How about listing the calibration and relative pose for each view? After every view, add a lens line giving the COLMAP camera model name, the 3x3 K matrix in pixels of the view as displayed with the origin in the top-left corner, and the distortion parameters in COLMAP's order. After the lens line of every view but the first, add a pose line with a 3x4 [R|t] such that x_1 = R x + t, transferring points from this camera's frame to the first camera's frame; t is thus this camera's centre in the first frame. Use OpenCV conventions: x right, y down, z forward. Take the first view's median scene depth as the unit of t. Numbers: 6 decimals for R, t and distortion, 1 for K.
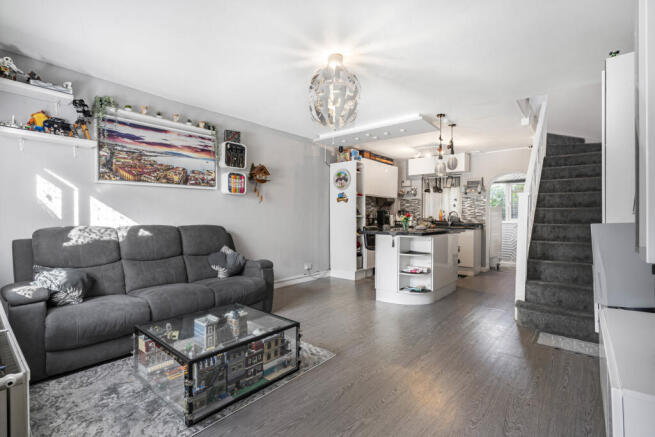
lens RADIAL K [[305.4, 0, 320.7], [0, 305.4, 218.9], [0, 0, 1]] dist [-0.001716, -0.000458]
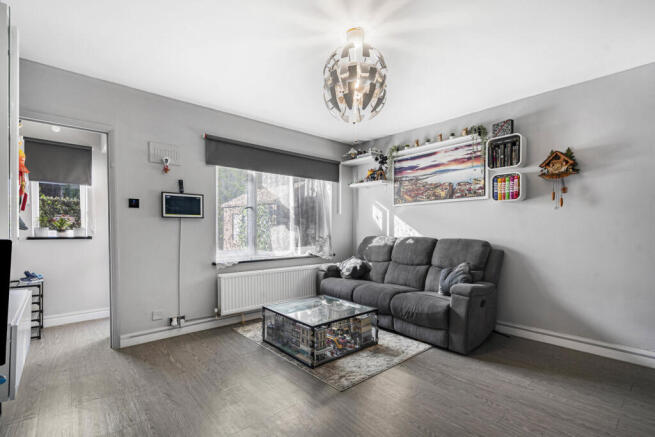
lens RADIAL K [[305.4, 0, 320.7], [0, 305.4, 218.9], [0, 0, 1]] dist [-0.001716, -0.000458]
pose [[-0.158351, -0.028523, -0.986971, 0.659268], [-0.008884, 0.999583, -0.027462, -0.012862], [0.987343, 0.004420, -0.158538, 0.770403]]
